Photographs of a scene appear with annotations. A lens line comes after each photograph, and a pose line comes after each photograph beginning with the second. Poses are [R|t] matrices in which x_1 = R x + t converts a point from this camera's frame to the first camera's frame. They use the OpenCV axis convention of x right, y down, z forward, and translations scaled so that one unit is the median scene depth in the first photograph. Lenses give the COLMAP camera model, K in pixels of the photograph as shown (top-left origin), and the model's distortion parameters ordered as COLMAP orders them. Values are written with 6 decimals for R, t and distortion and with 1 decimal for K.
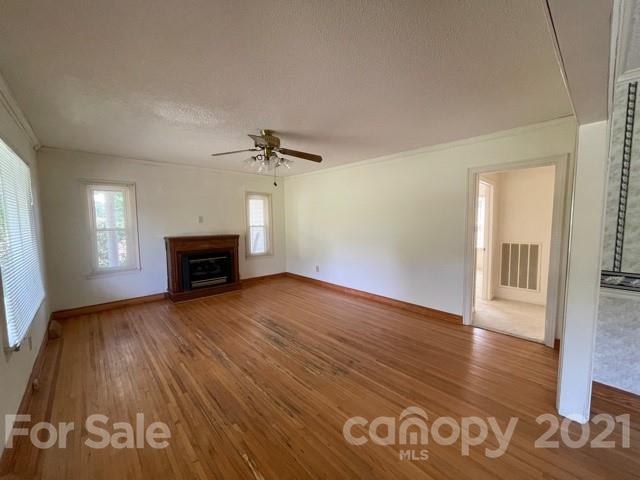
lens RADIAL K [[257.2, 0, 322.0], [0, 257.2, 238.8], [0, 0, 1]] dist [-0.003371, -0.000150]
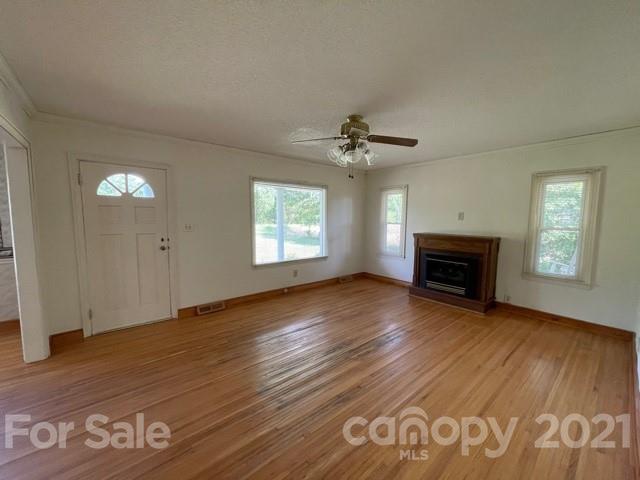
lens RADIAL K [[257.2, 0, 317.6], [0, 257.2, 240.9], [0, 0, 1]] dist [-0.003371, -0.000150]
pose [[-0.055378, 0.099162, -0.993529, 0.540073], [-0.077849, 0.991598, 0.103309, -0.056459], [0.995426, 0.083066, -0.047193, 0.724921]]
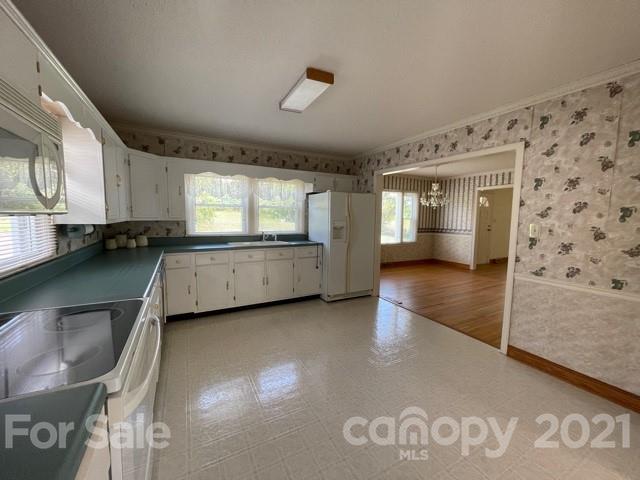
lens RADIAL K [[257.2, 0, 322.1], [0, 257.2, 239.2], [0, 0, 1]] dist [-0.003371, -0.000150]
pose [[-0.245819, 0.089988, -0.965130, 1.824136], [-0.078834, 0.990527, 0.112436, 0.048769], [0.966105, 0.103724, -0.236396, -0.553419]]
